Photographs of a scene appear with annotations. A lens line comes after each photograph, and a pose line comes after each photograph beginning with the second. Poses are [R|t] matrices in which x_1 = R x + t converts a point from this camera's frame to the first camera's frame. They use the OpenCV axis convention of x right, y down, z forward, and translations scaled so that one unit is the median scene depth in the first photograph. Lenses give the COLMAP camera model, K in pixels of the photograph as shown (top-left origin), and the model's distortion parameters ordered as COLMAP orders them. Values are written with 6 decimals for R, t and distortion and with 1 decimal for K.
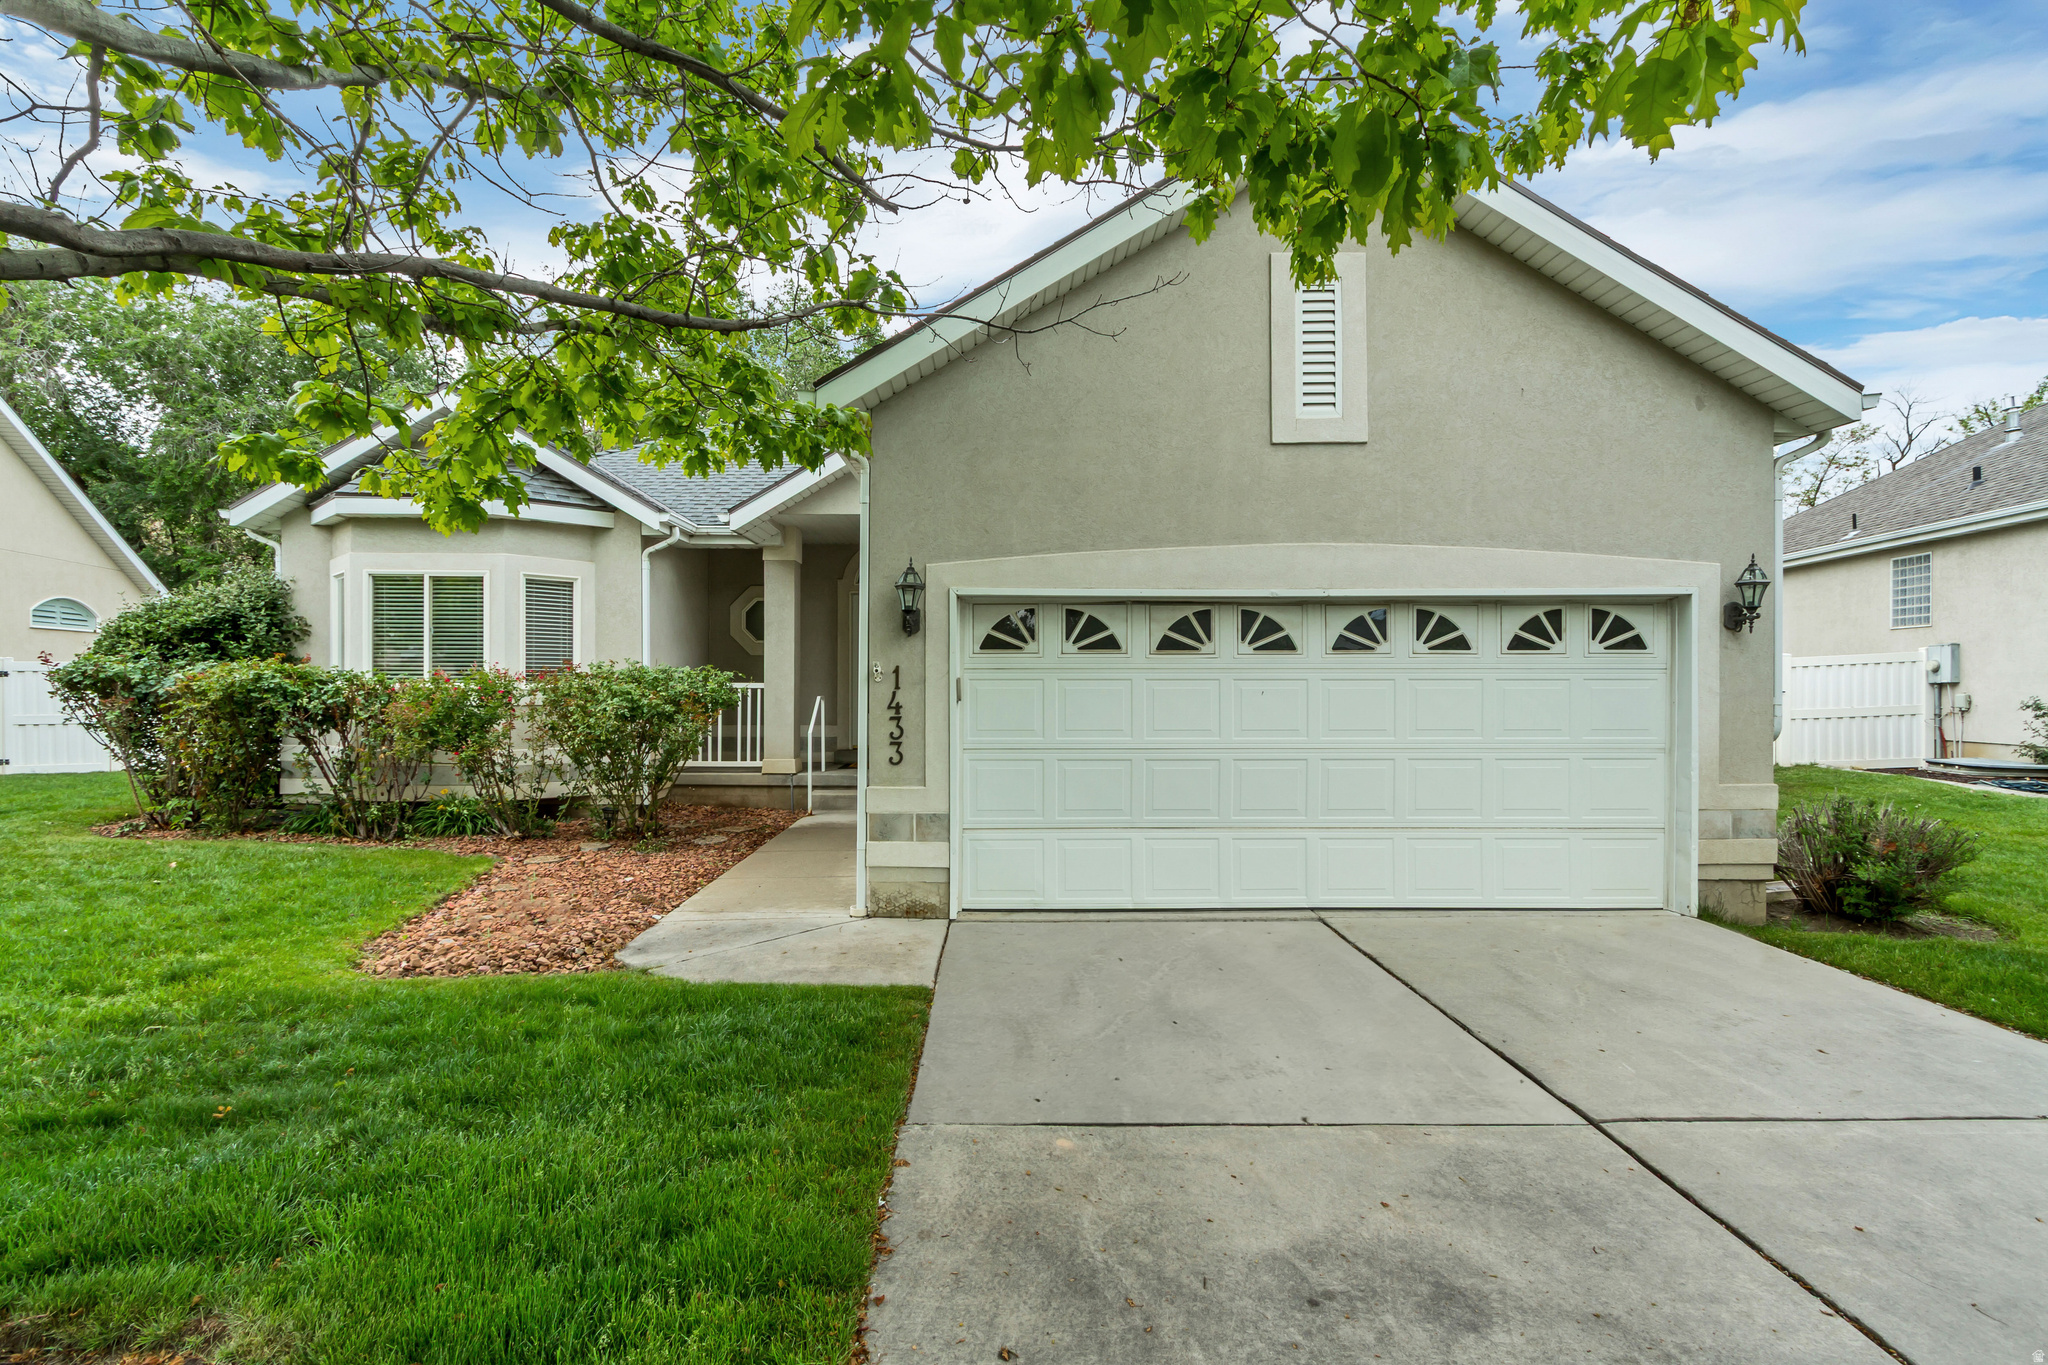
lens RADIAL K [[974.5, 0, 1022.0], [0, 974.5, 676.6], [0, 0, 1]] dist [0.013492, -0.000375]
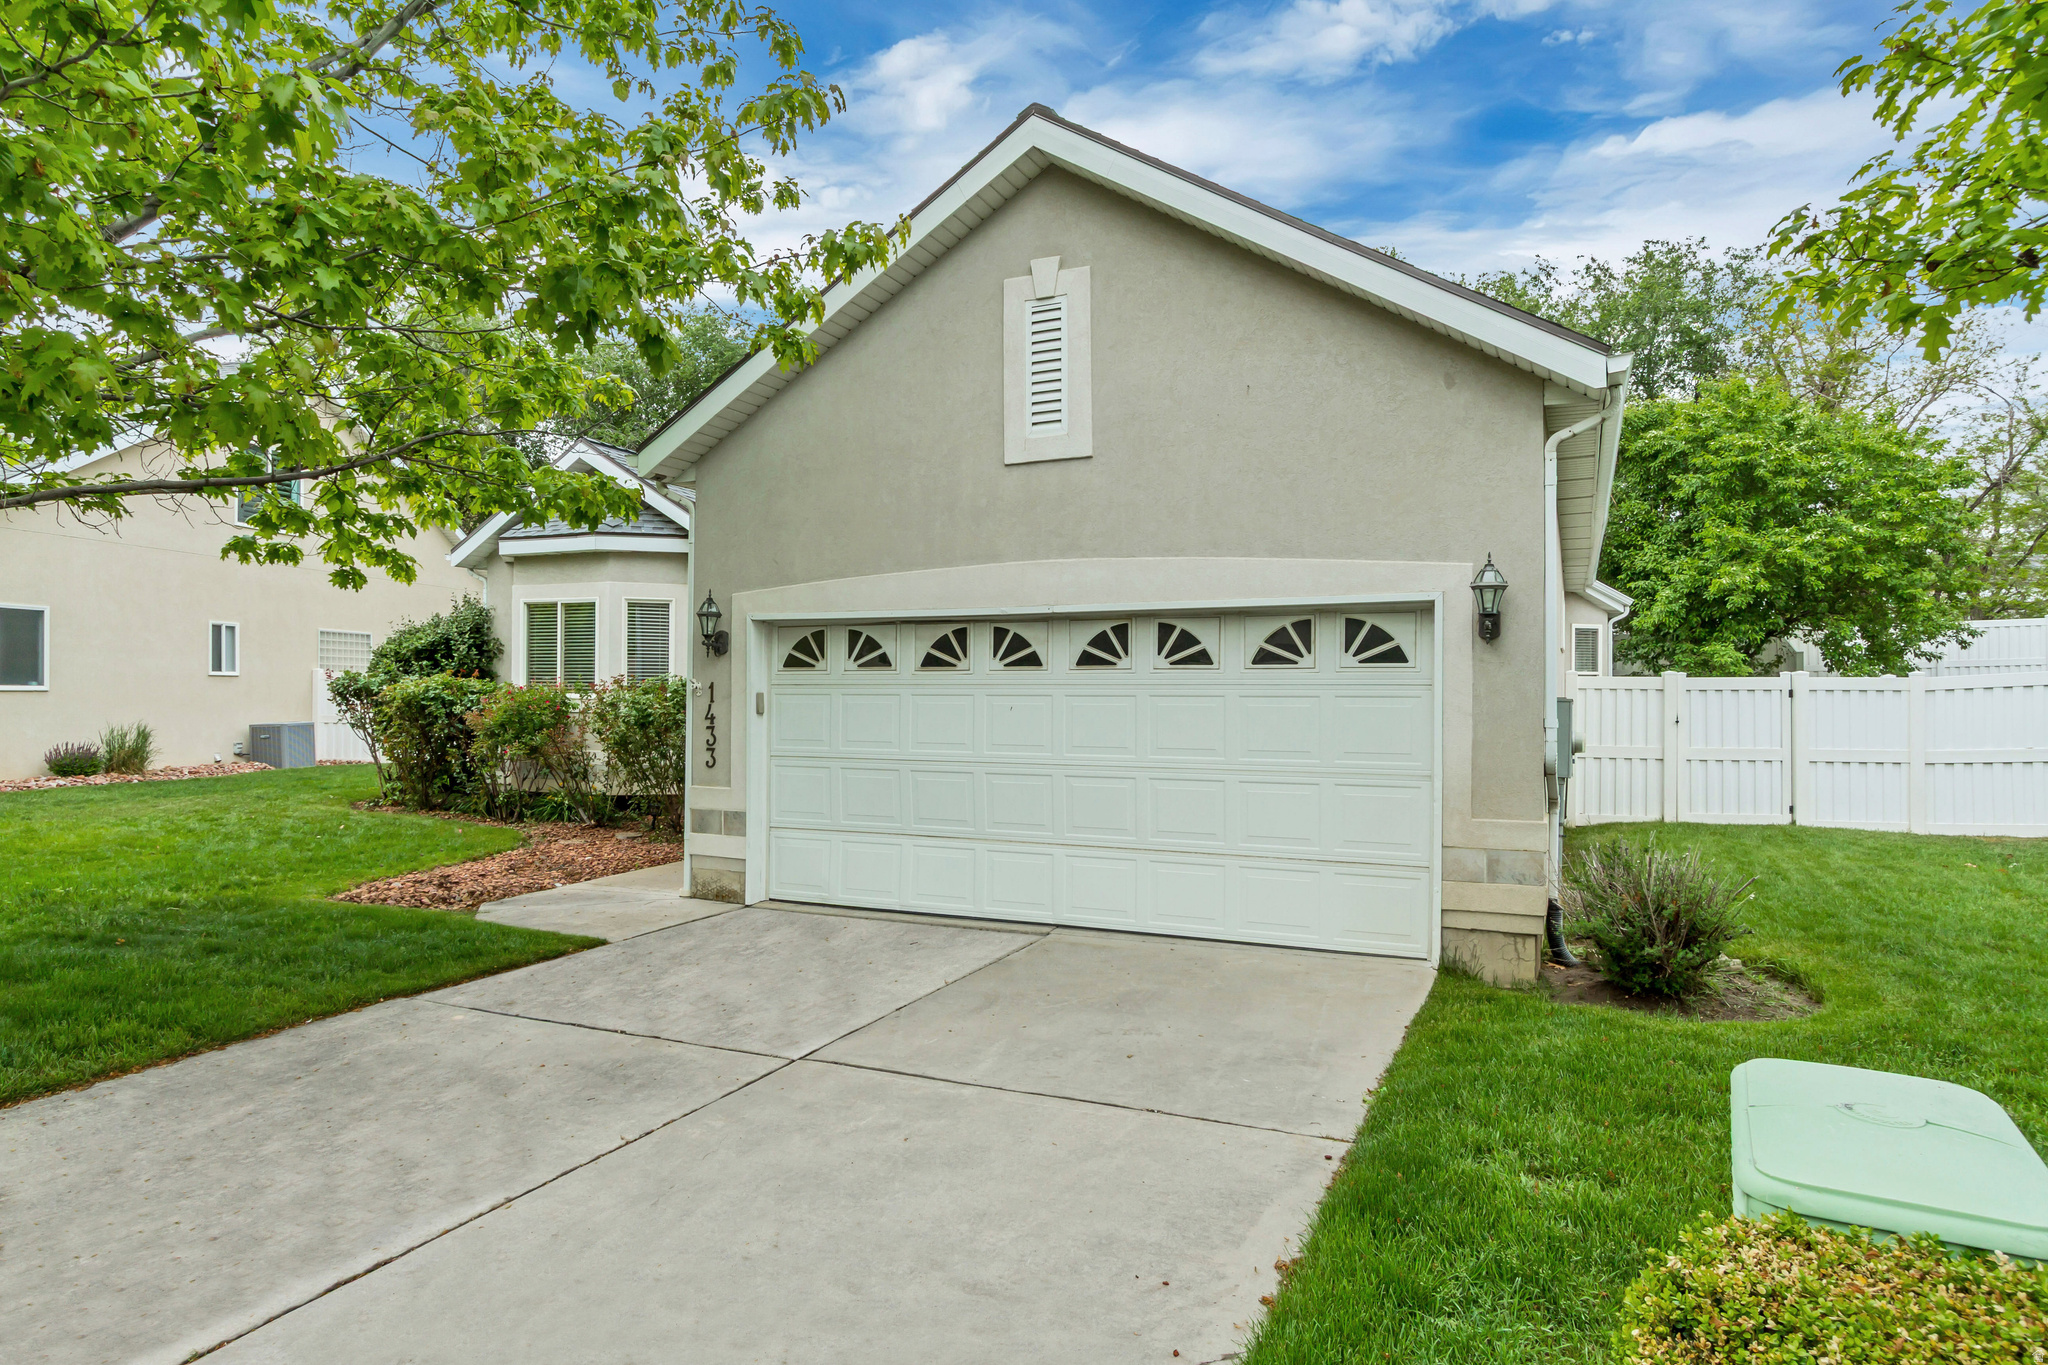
lens RADIAL K [[1195.7, 0, 1025.6], [0, 1195.7, 673.6], [0, 0, 1]] dist [-0.002409, -0.000005]
pose [[0.900731, -0.003604, -0.434362, 0.814135], [-0.004511, 0.999834, -0.017651, 0.002401], [0.434353, 0.017858, 0.900566, -0.116808]]
